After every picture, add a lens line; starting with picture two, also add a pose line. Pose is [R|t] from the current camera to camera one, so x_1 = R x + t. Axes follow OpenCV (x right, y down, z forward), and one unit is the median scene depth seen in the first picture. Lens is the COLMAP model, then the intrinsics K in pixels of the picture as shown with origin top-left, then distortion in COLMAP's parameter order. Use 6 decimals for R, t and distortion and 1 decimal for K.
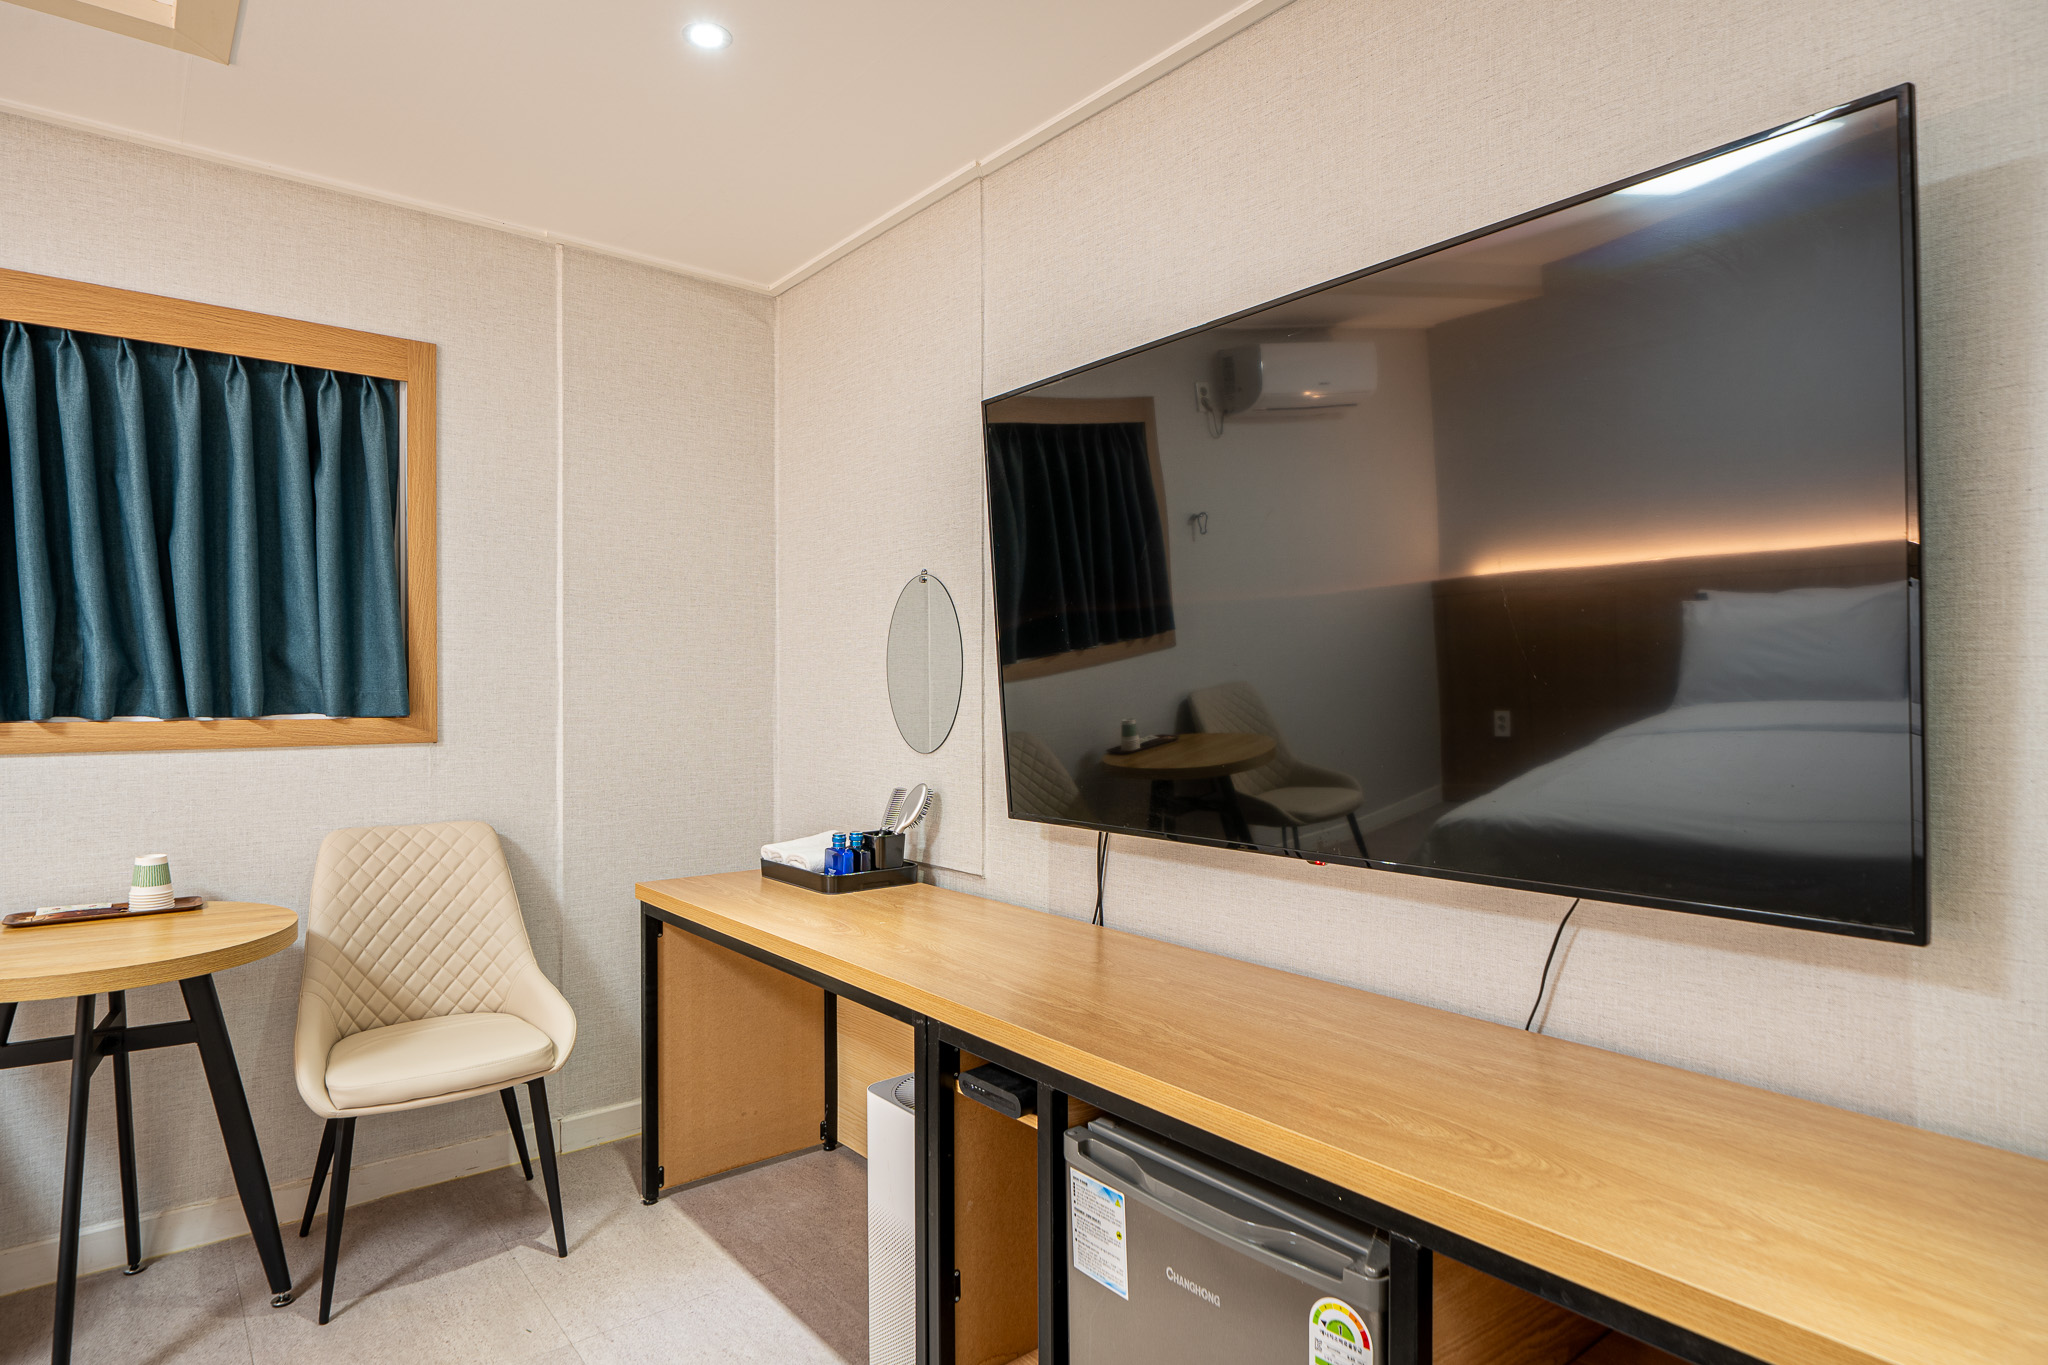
lens RADIAL K [[1115.5, 0, 1023.2], [0, 1115.5, 695.4], [0, 0, 1]] dist [-0.002466, 0.002026]
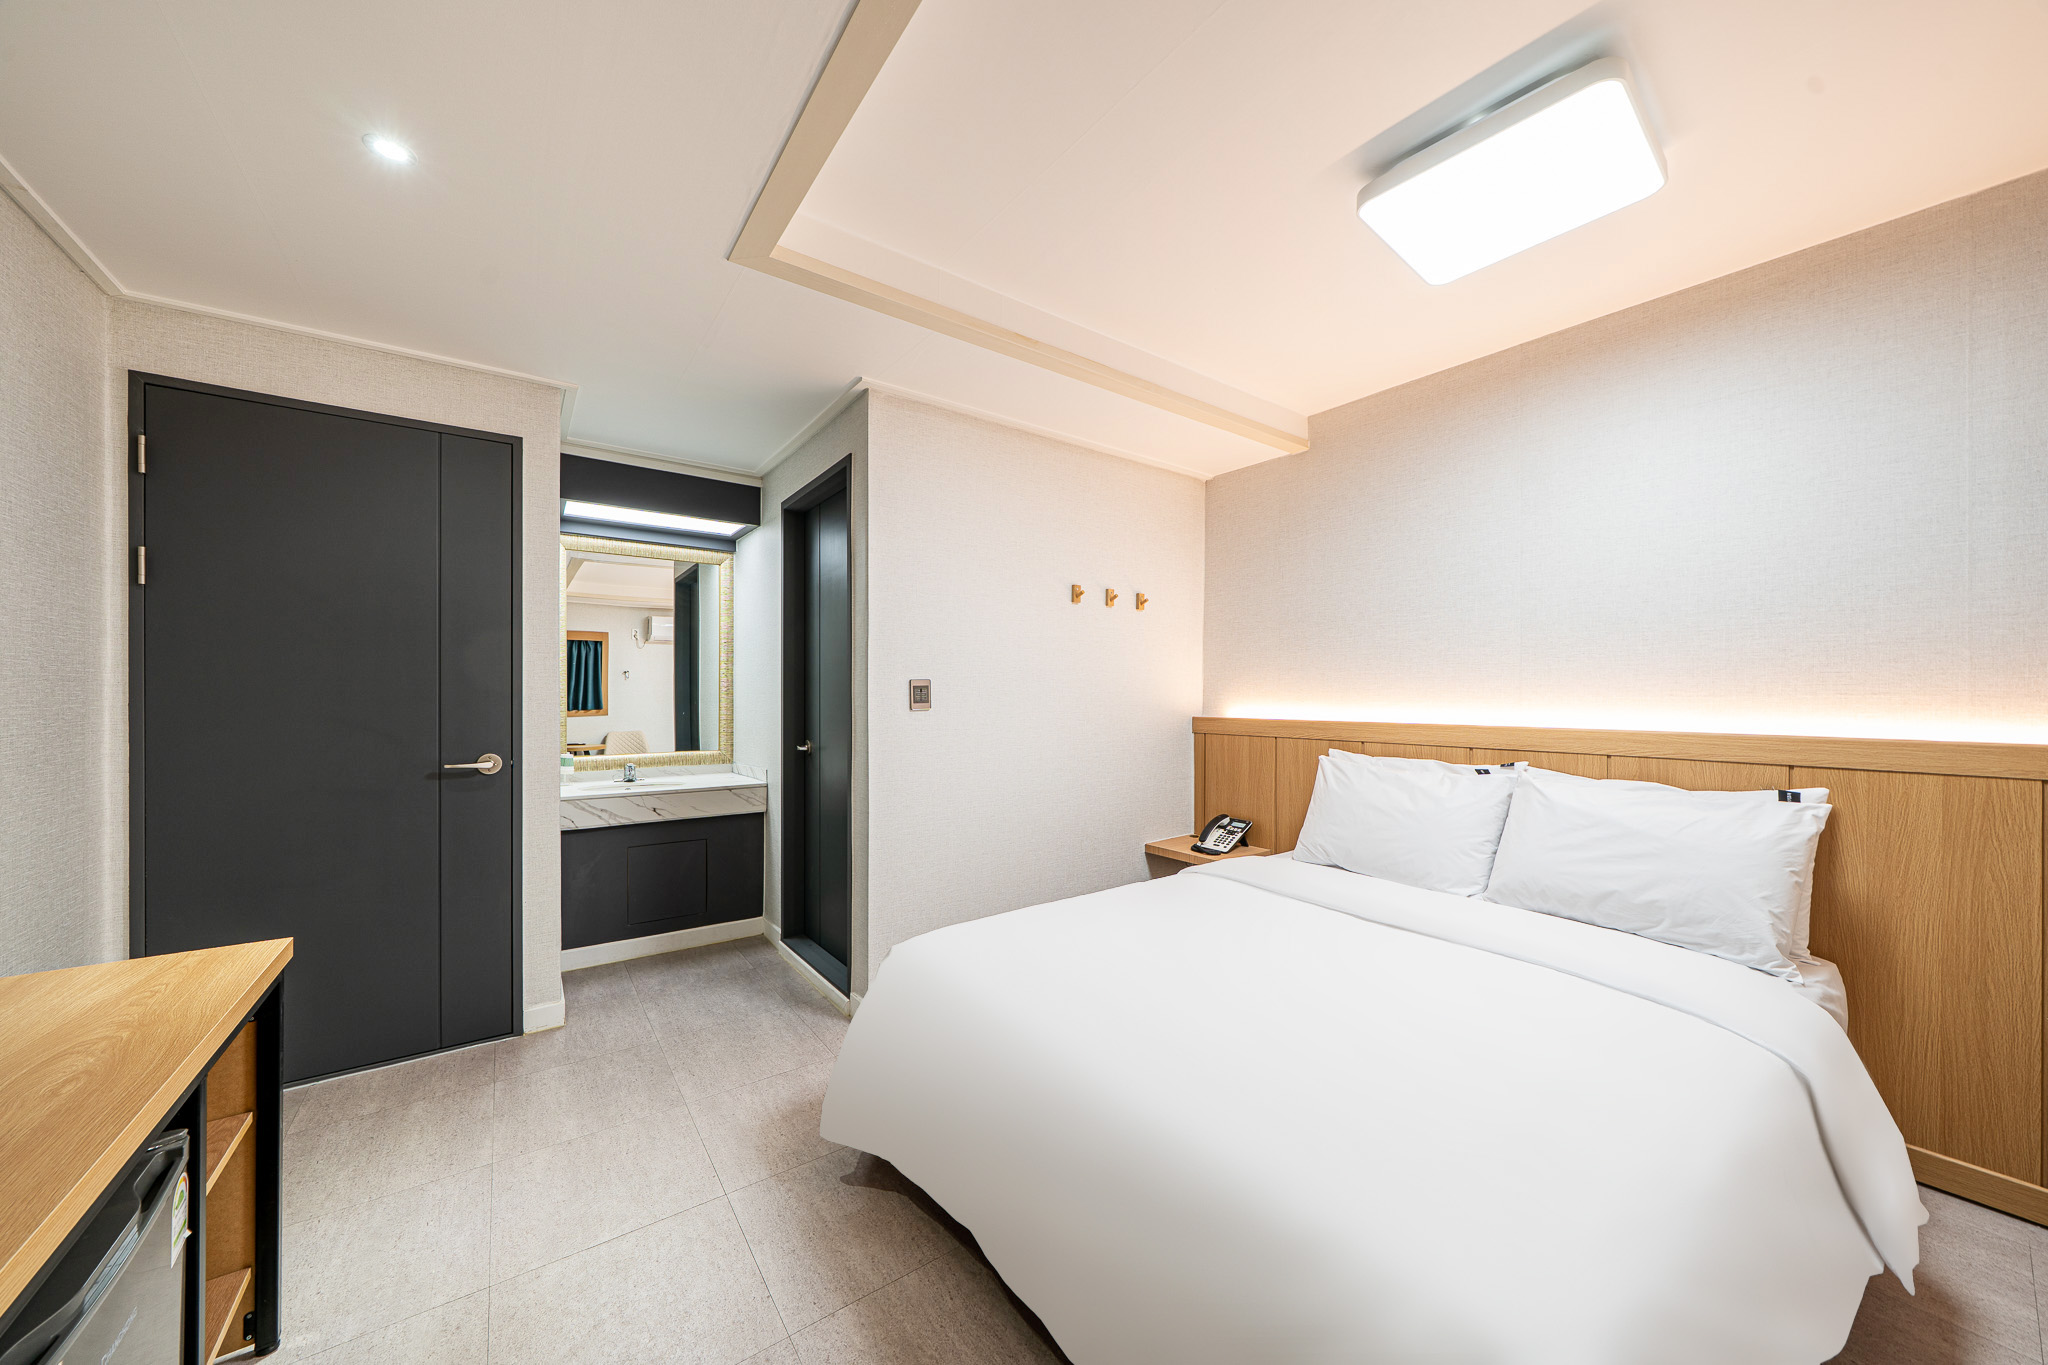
lens RADIAL K [[700.5, 0, 1009.6], [0, 700.5, 693.1], [0, 0, 1]] dist [-0.000567, -0.000197]
pose [[-0.998360, -0.005253, 0.057010, -0.310906], [-0.004954, 0.999973, 0.005381, -0.007143], [-0.057037, 0.005090, -0.998359, 0.772620]]
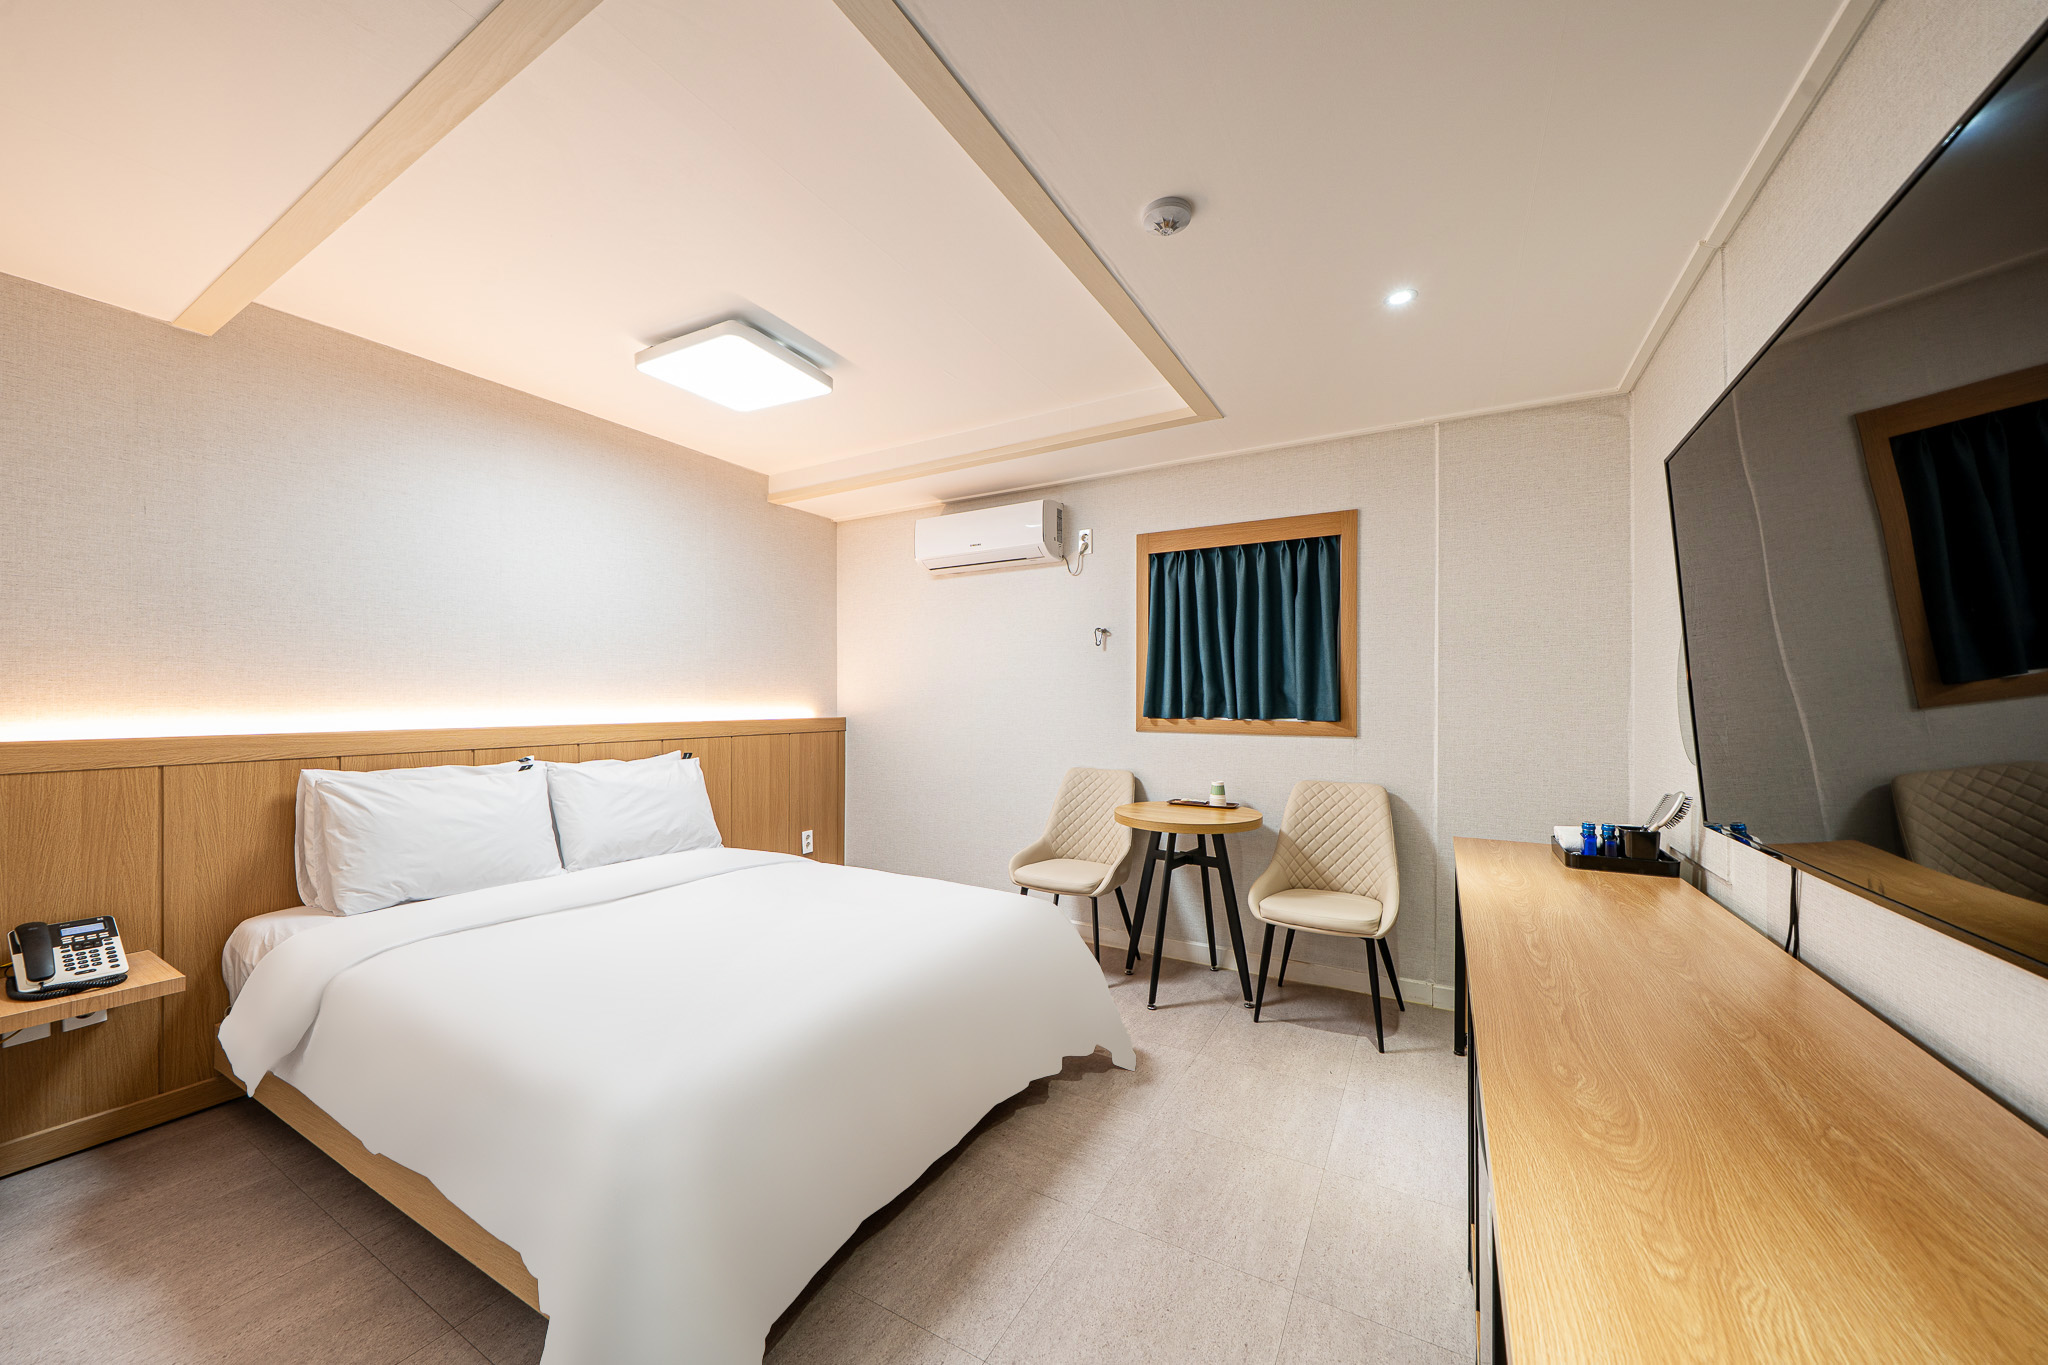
lens RADIAL K [[738.8, 0, 993.2], [0, 738.8, 691.0], [0, 0, 1]] dist [0.000117, -0.000099]
pose [[0.340606, -0.012667, -0.940121, 0.393826], [-0.011479, 0.999779, -0.017630, -0.002850], [0.940136, 0.016796, 0.340385, 0.077943]]
